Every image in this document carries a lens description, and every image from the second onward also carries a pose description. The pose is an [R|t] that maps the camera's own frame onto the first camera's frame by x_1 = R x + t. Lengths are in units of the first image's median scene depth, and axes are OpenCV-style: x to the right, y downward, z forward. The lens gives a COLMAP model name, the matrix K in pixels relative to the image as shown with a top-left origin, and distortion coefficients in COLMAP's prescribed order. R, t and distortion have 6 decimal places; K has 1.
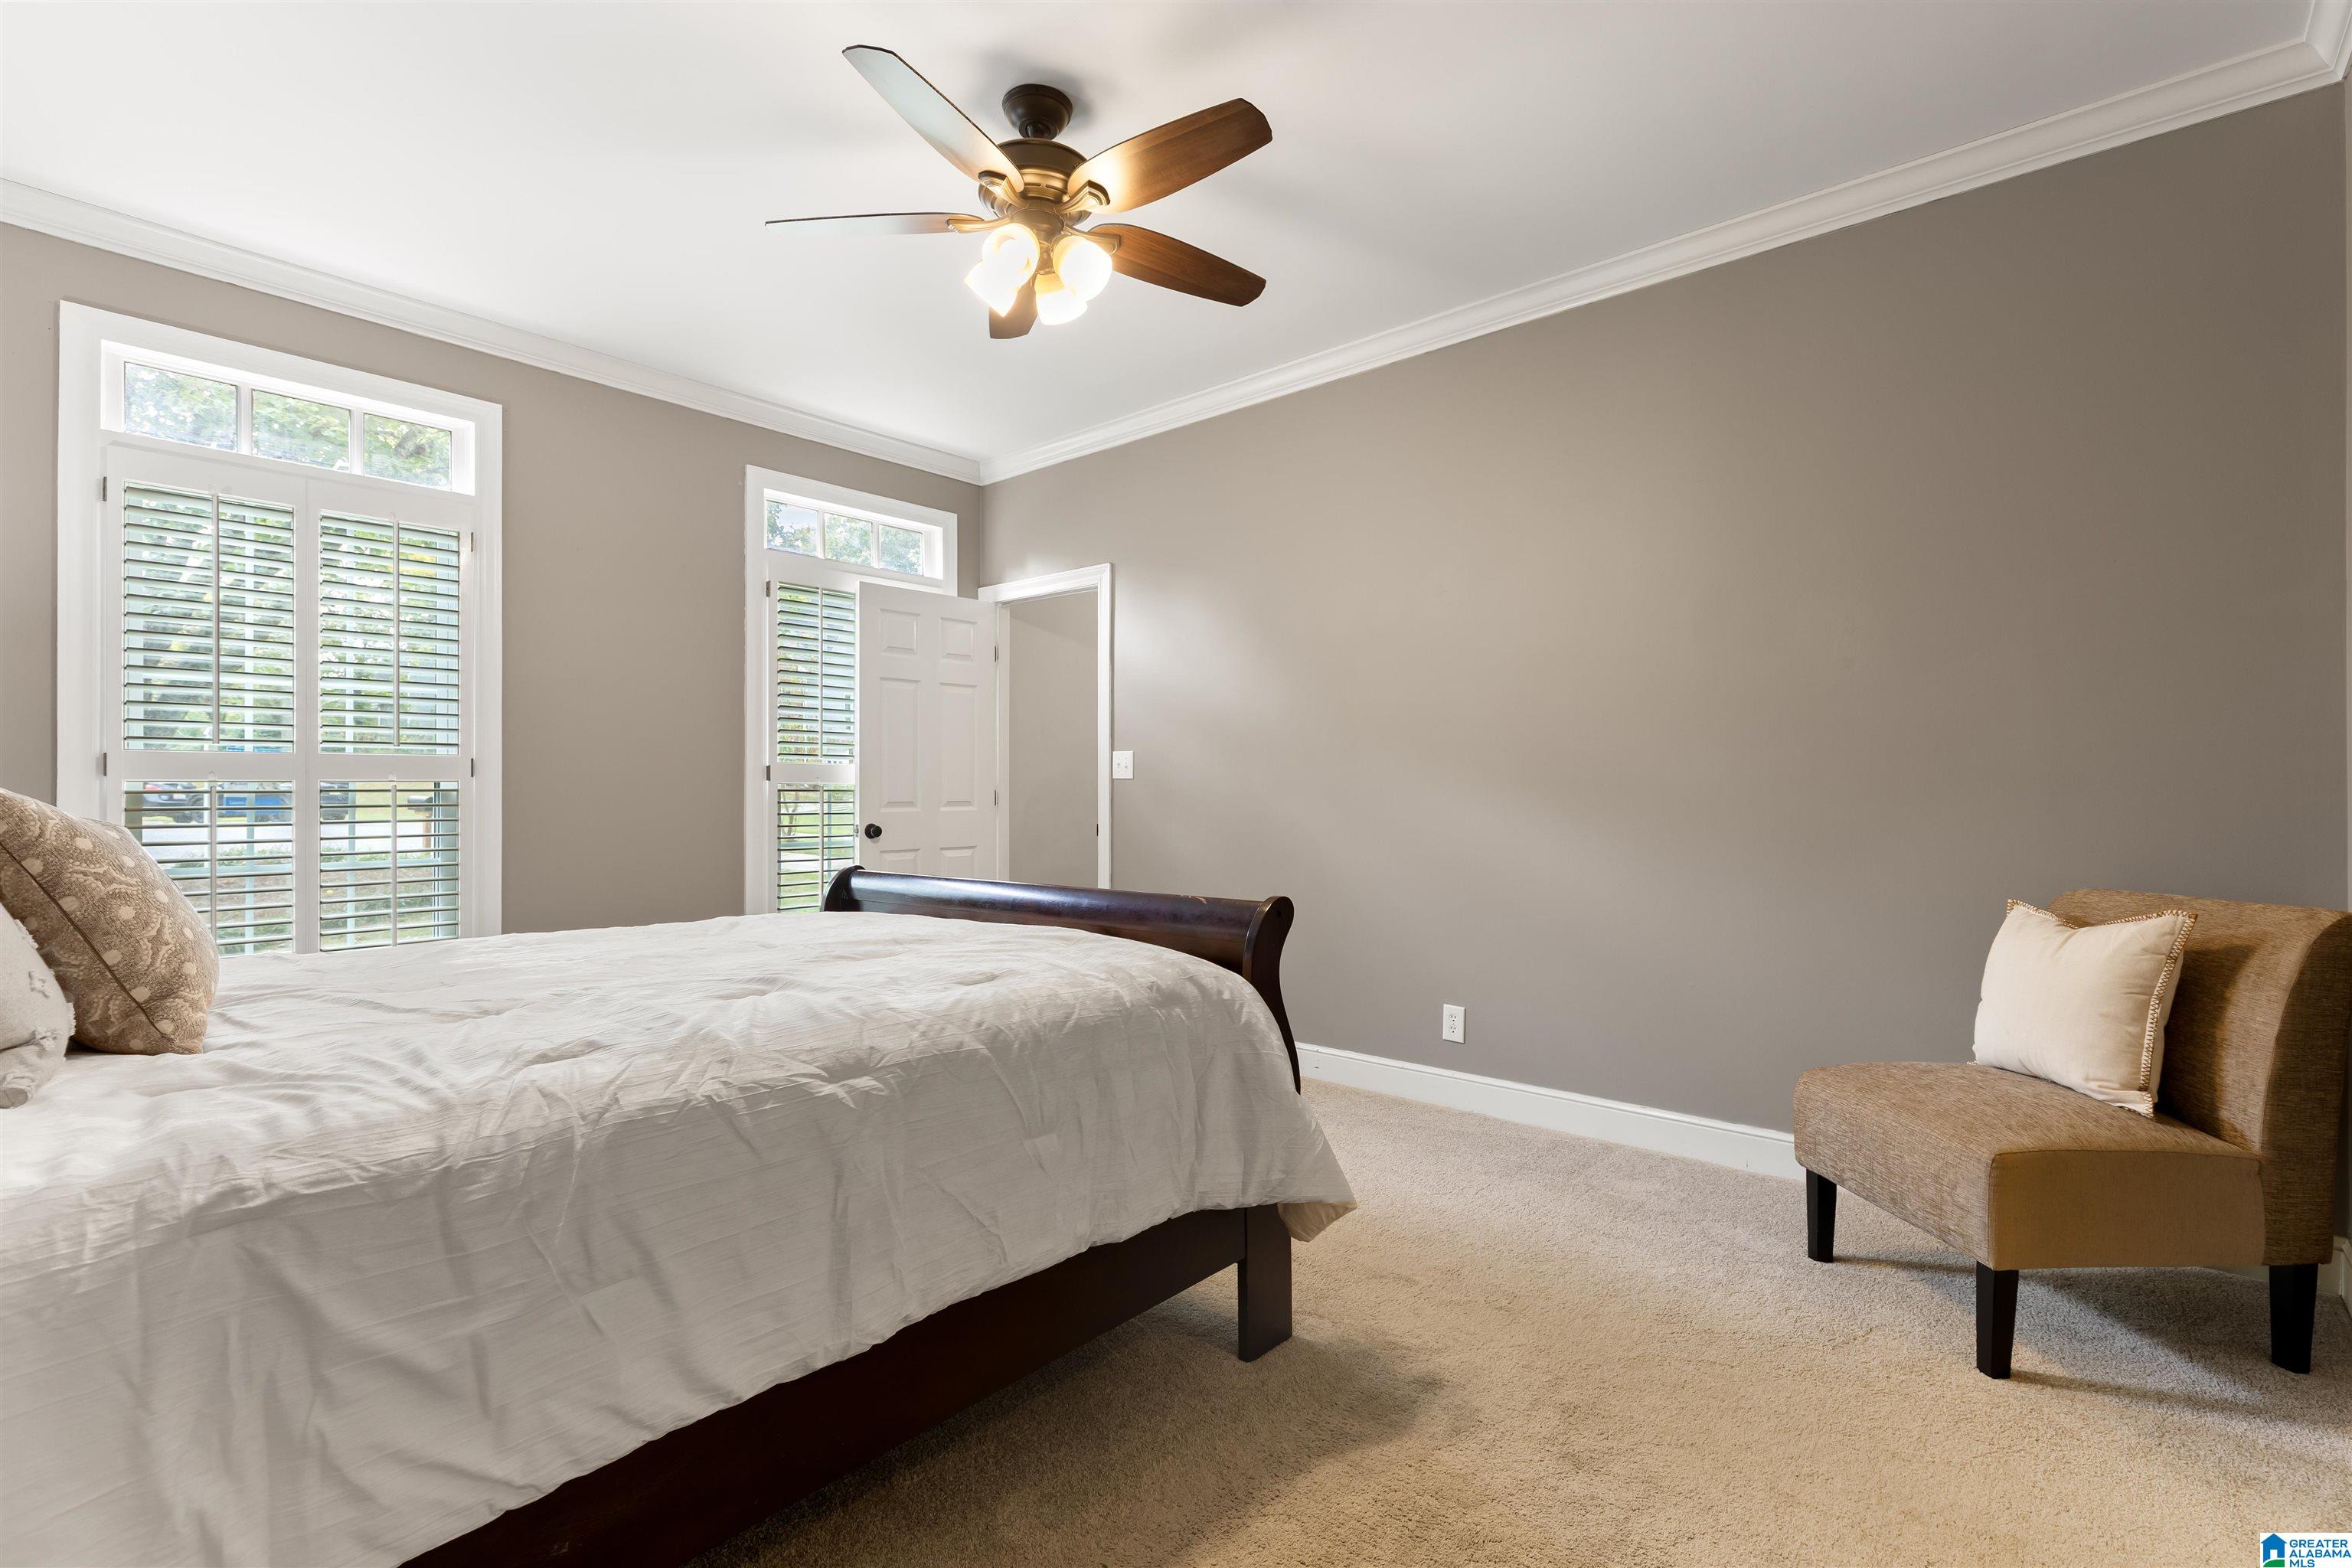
lens RADIAL K [[1071.4, 0, 1178.5], [0, 1071.4, 791.2], [0, 0, 1]] dist [0.011503, -0.001042]
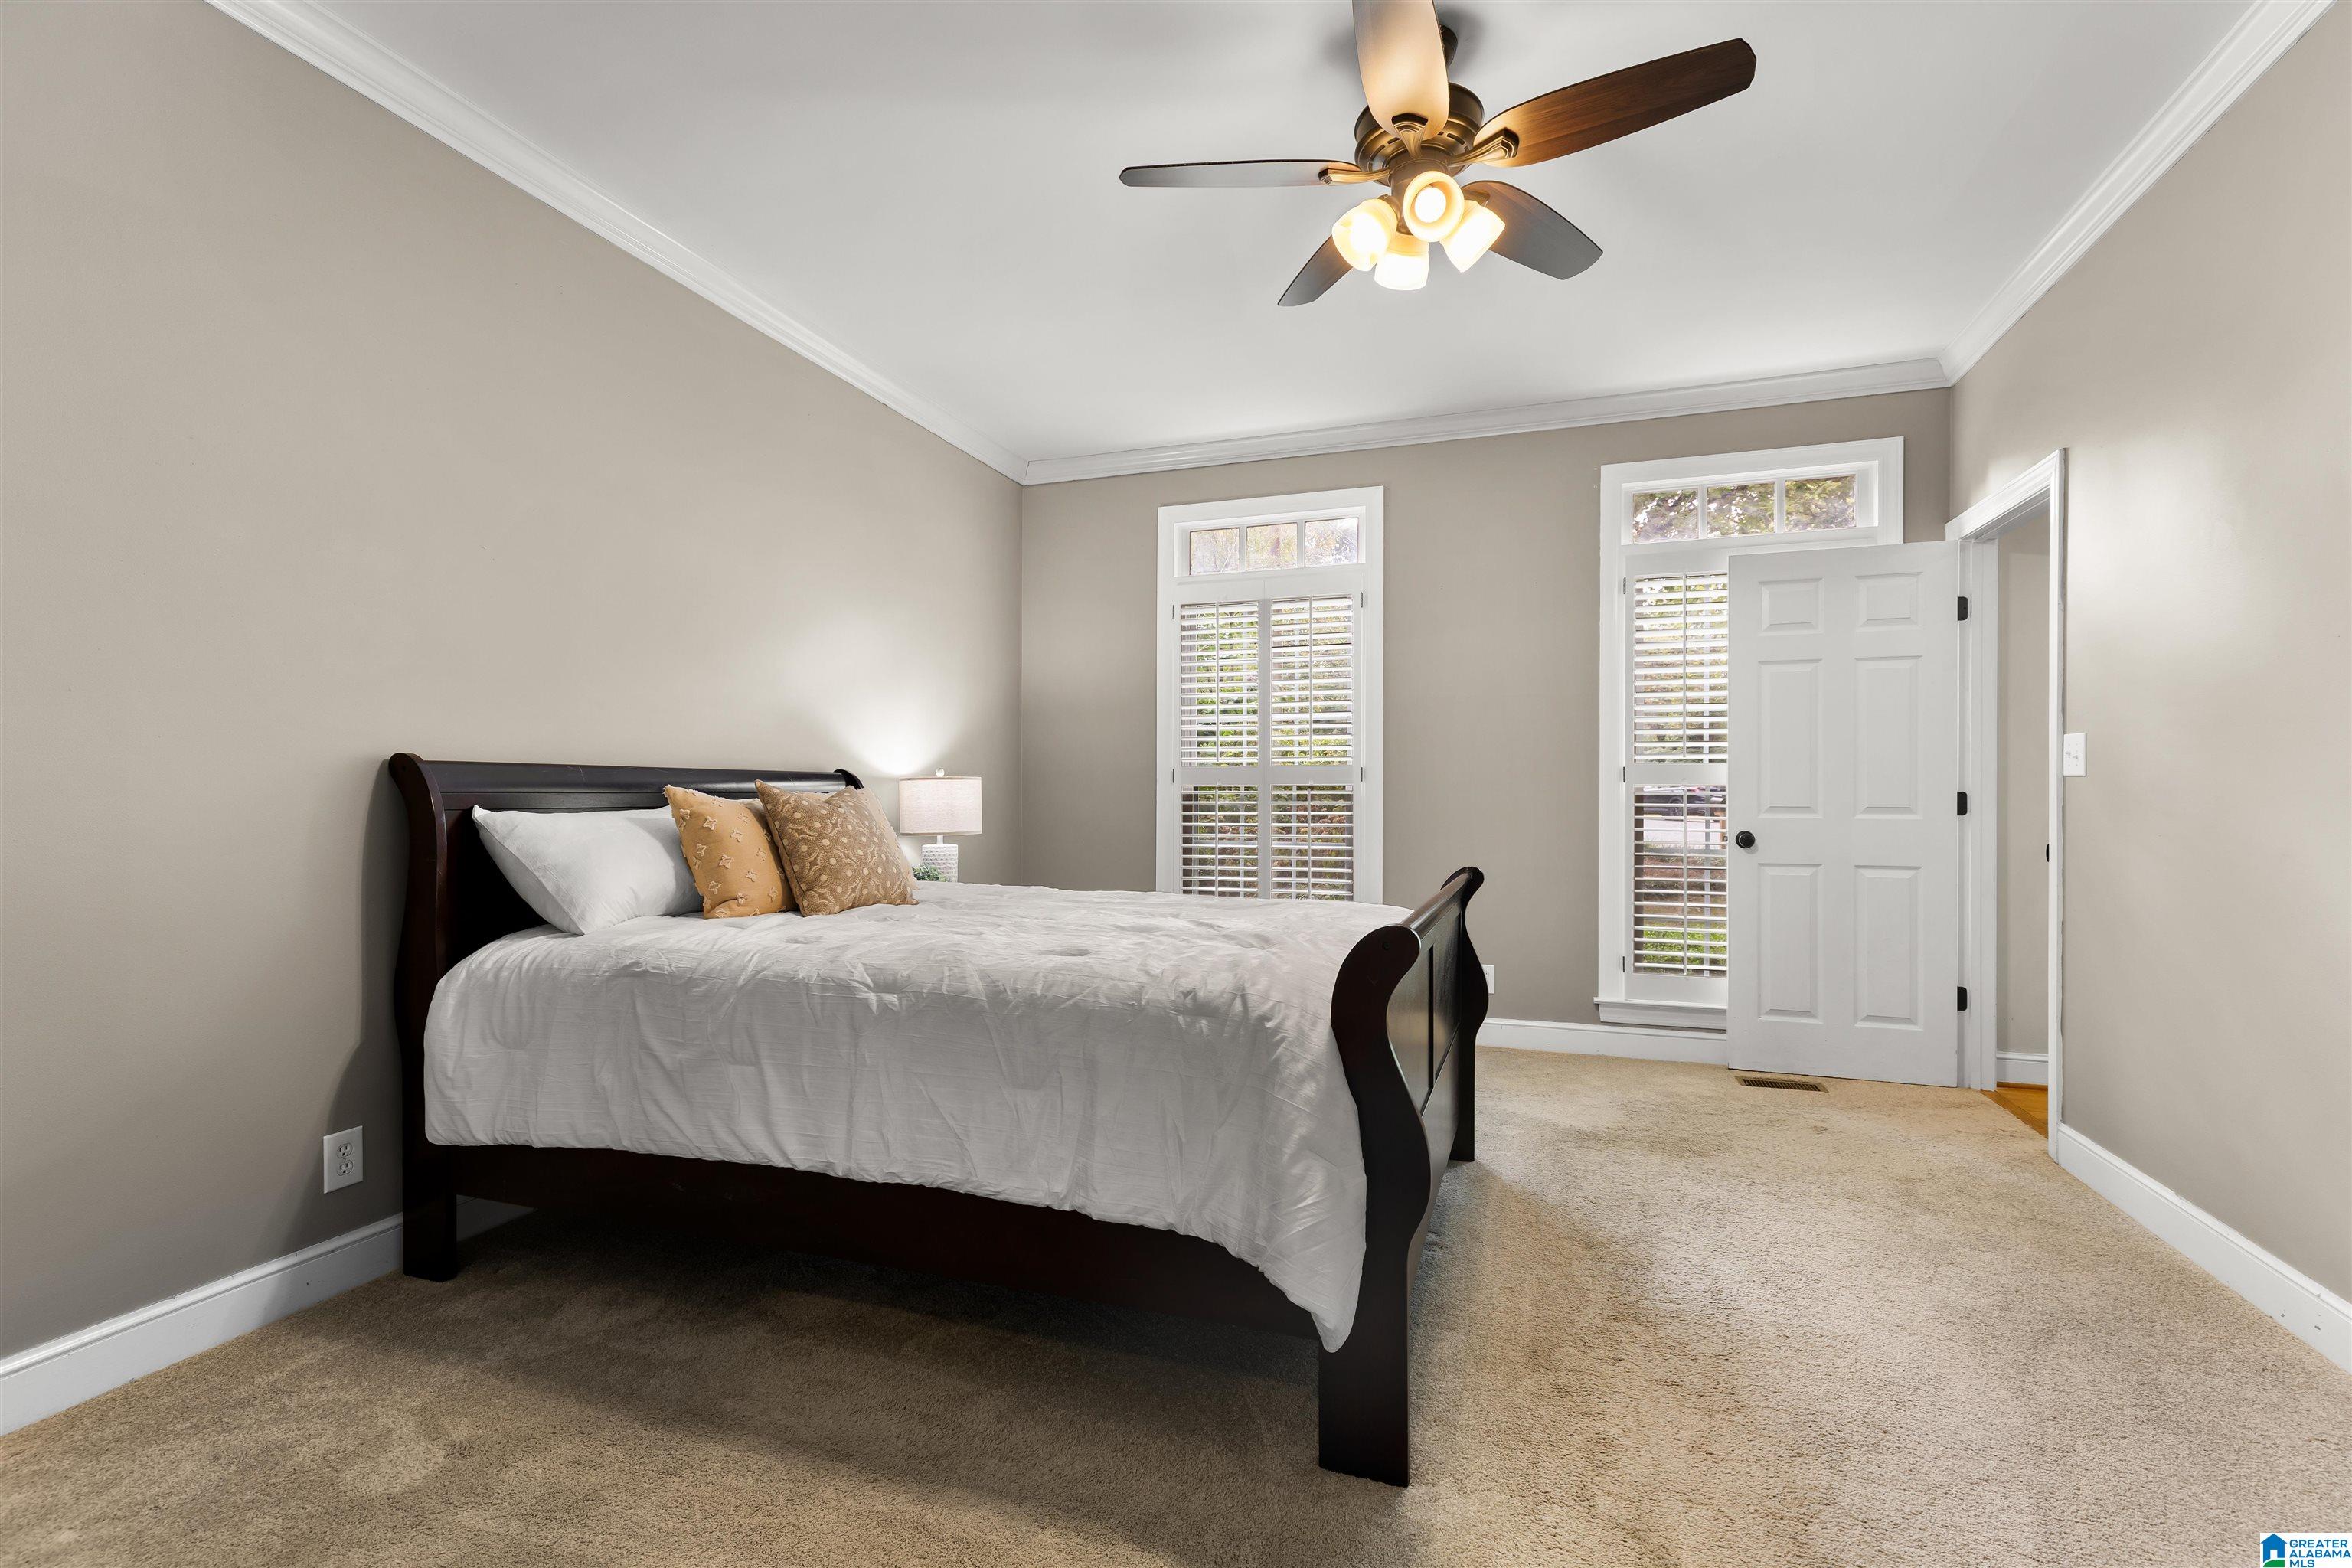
lens RADIAL K [[1071.4, 0, 1177.7], [0, 1071.4, 783.3], [0, 0, 1]] dist [0.011503, -0.001042]
pose [[0.377496, -0.006148, -0.925991, 0.912757], [-0.002958, 0.999965, -0.007845, -0.000419], [0.926007, 0.005700, 0.377464, 0.643026]]
